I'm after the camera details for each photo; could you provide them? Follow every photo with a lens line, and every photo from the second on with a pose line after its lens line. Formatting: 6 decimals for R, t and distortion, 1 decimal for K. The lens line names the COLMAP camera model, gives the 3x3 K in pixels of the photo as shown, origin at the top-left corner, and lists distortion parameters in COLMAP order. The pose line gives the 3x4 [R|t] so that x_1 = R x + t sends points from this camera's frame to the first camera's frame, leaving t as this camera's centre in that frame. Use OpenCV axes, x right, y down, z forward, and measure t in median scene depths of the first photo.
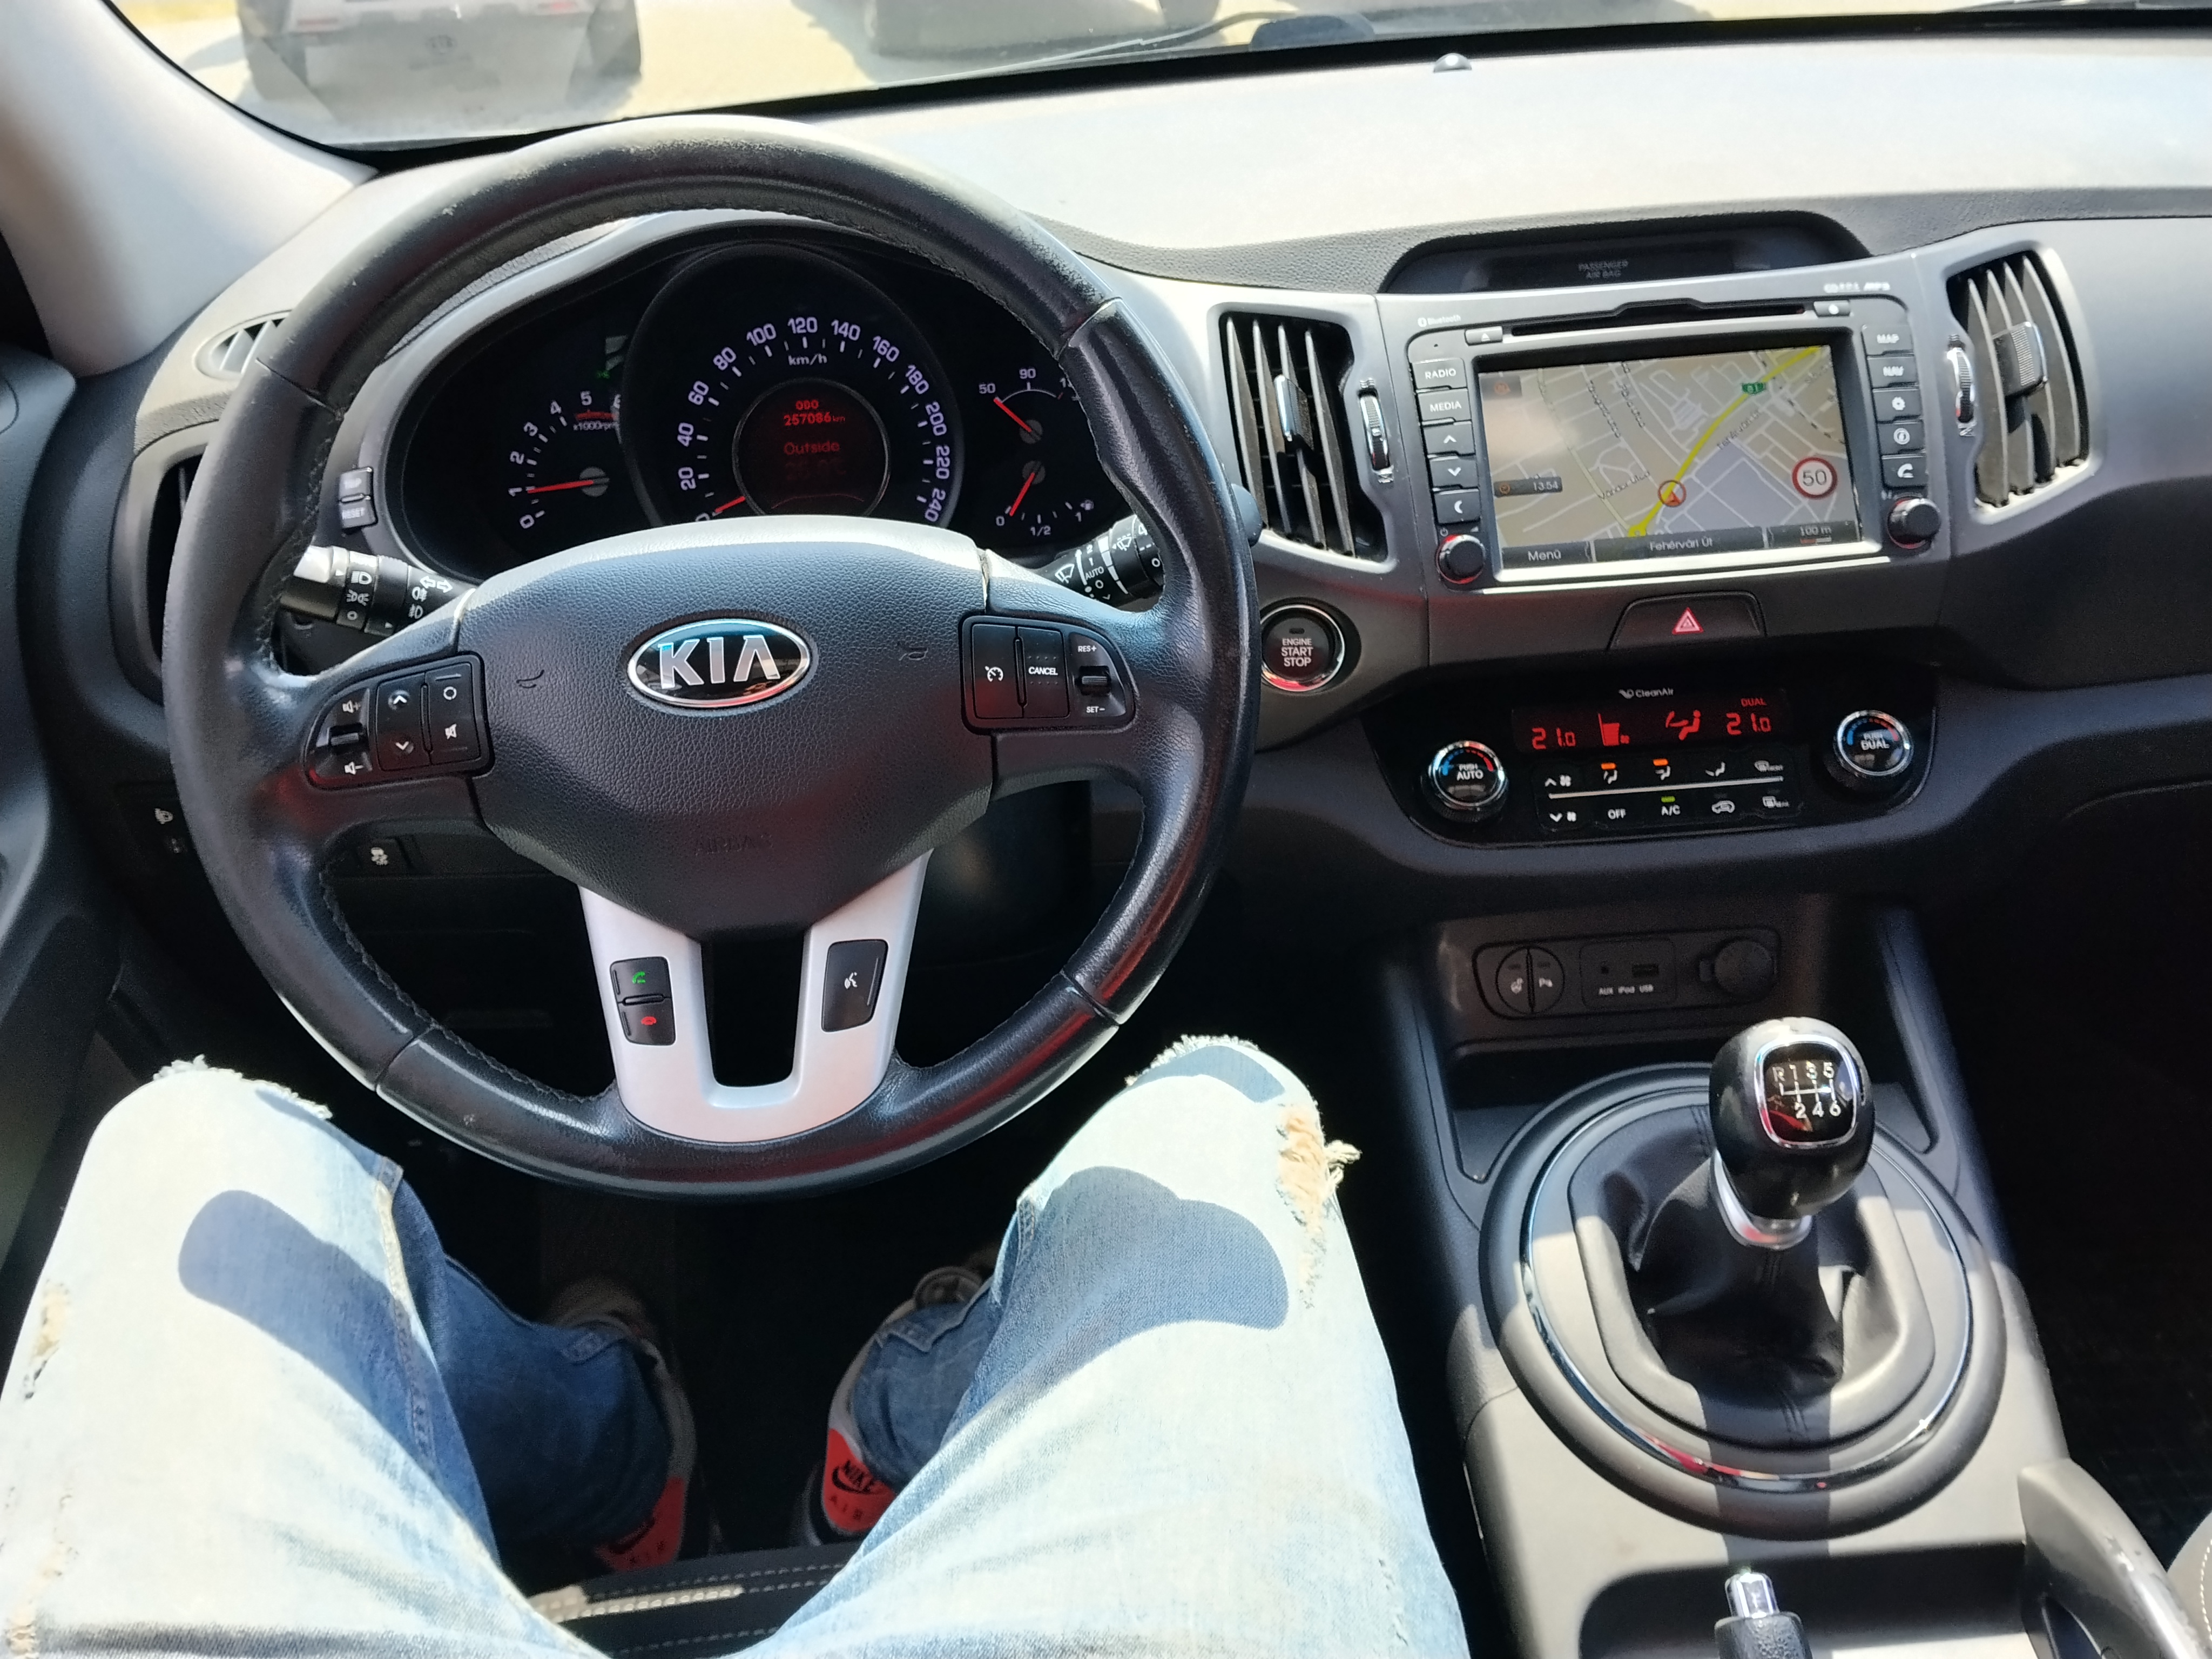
lens RADIAL K [[1870.2, 0, 1123.2], [0, 1870.2, 836.3], [0, 0, 1]] dist [0.079318, -0.160864]
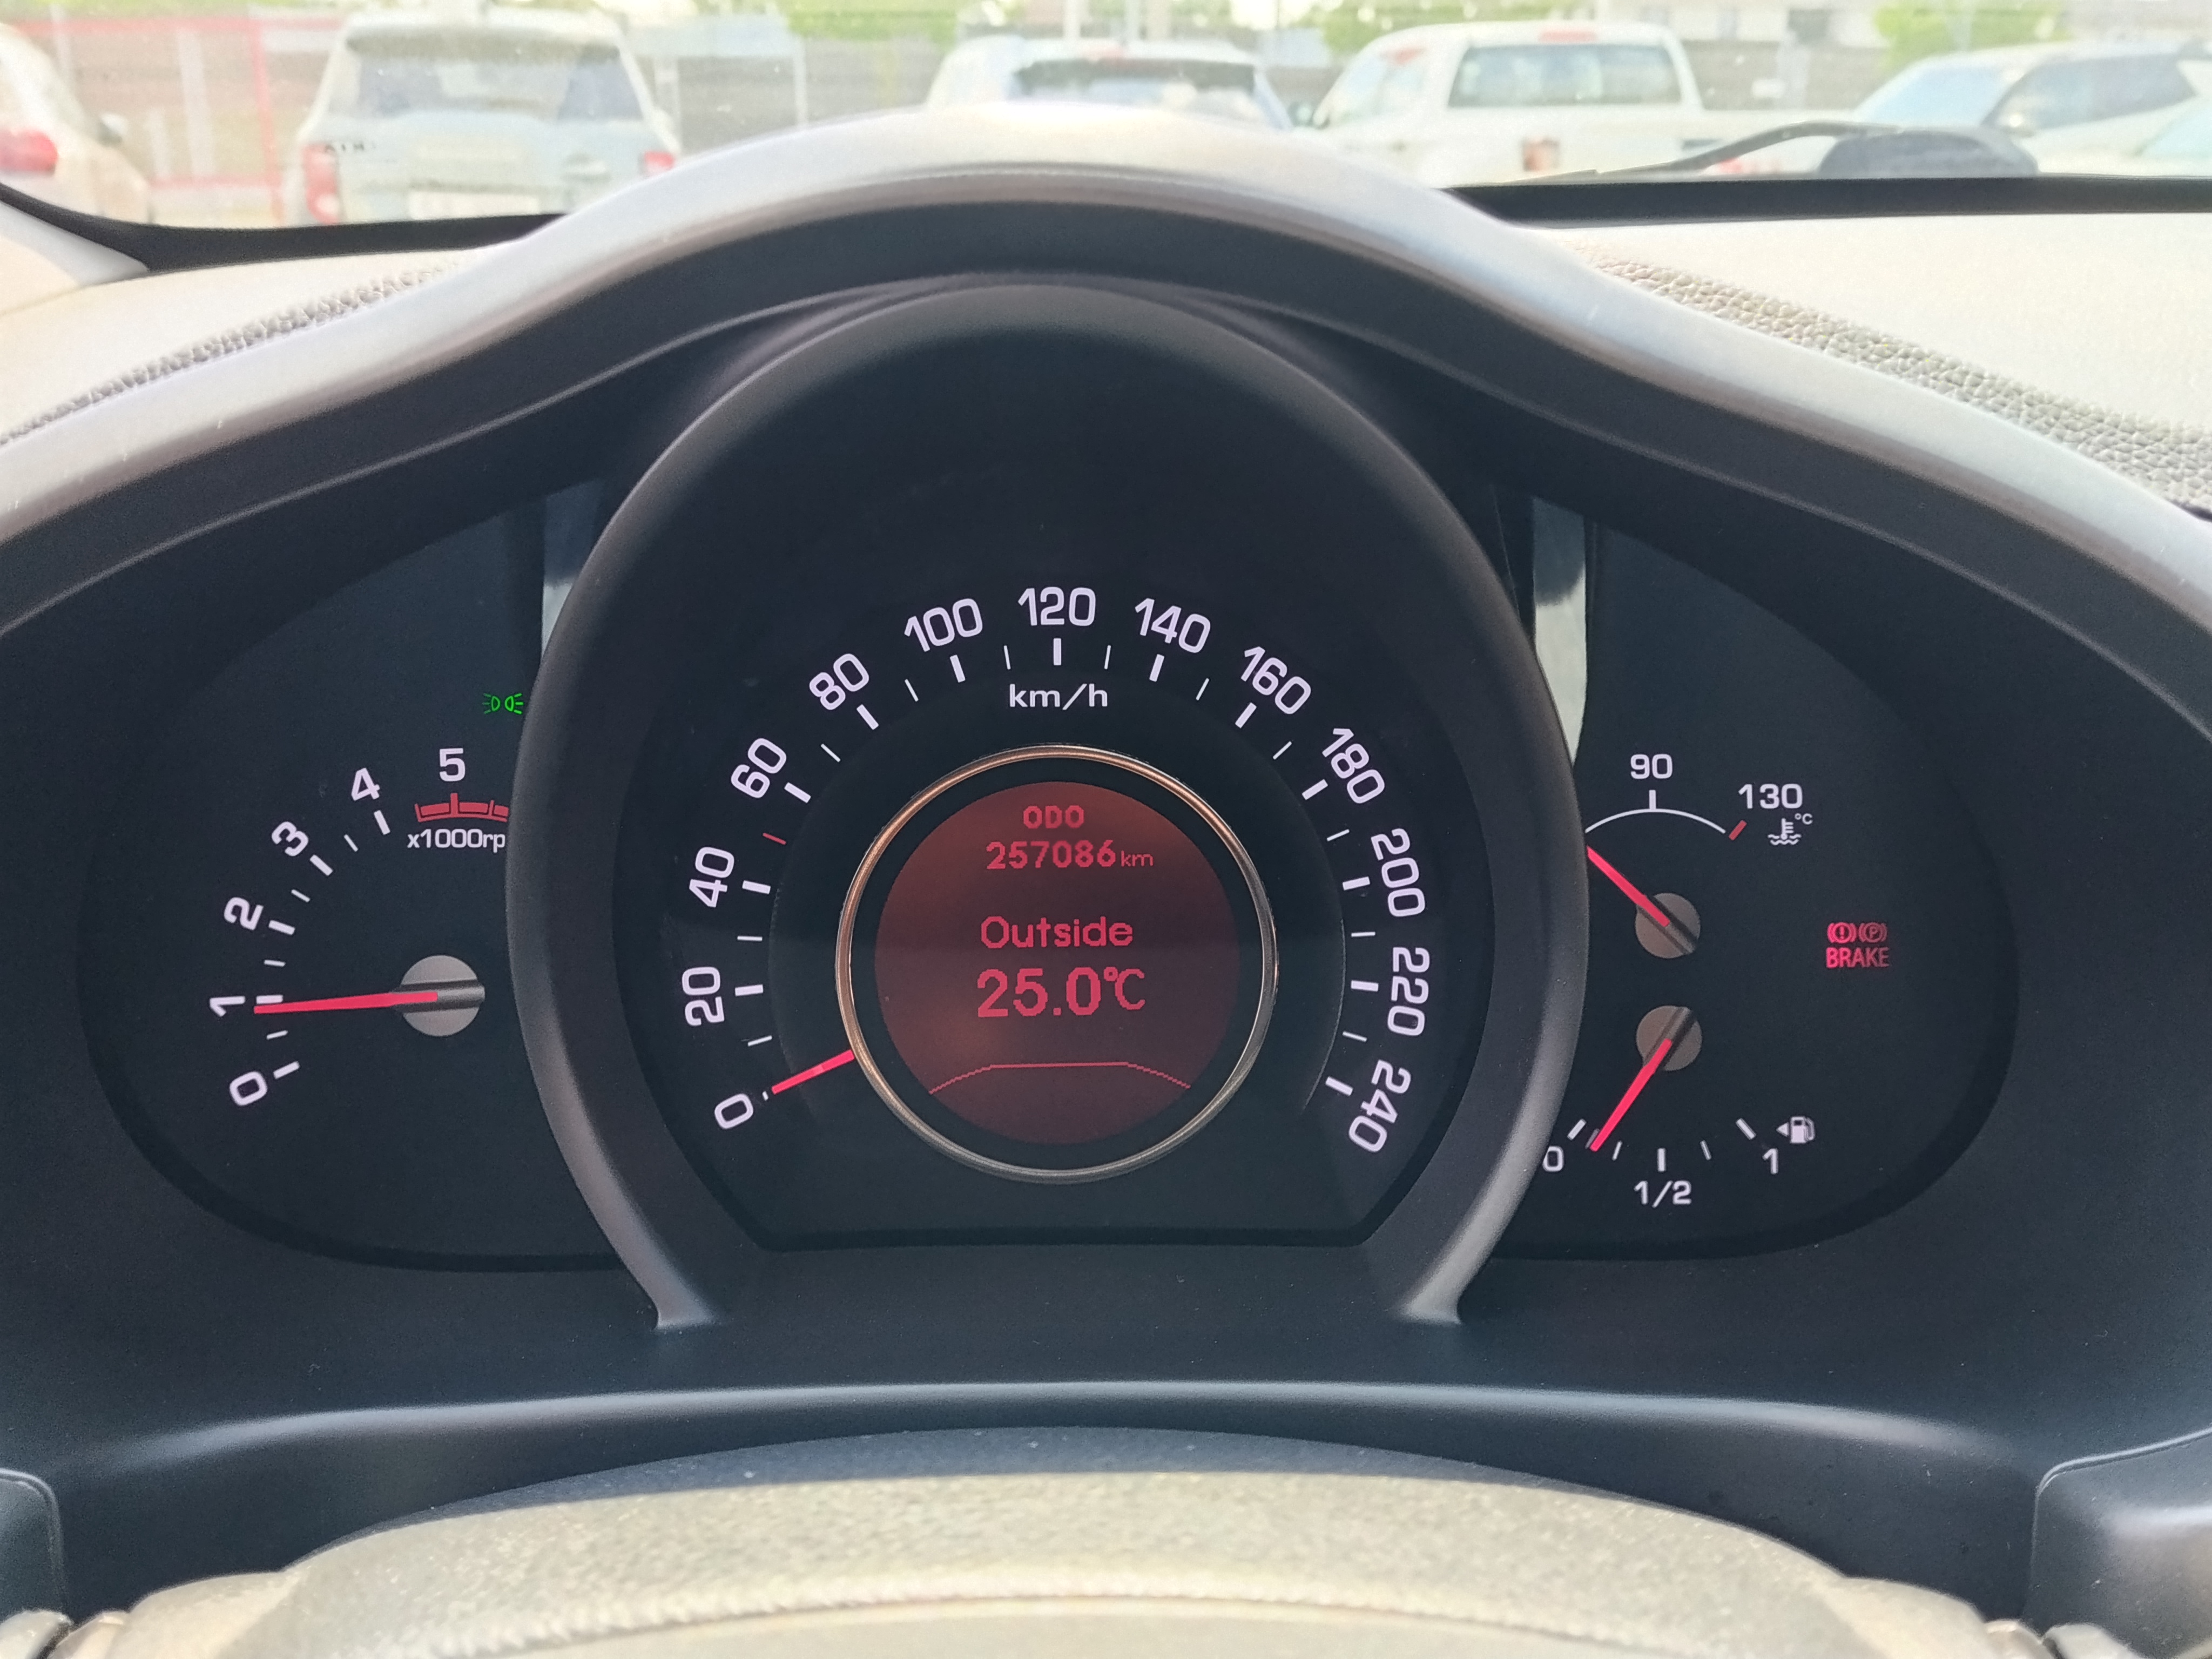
lens RADIAL K [[1870.2, 0, 1123.2], [0, 1870.2, 836.3], [0, 0, 1]] dist [0.079318, -0.160864]
pose [[0.997799, 0.061970, -0.023618, -0.145216], [-0.065012, 0.984350, -0.163793, -0.167006], [0.013098, 0.164968, 0.986212, 0.642352]]
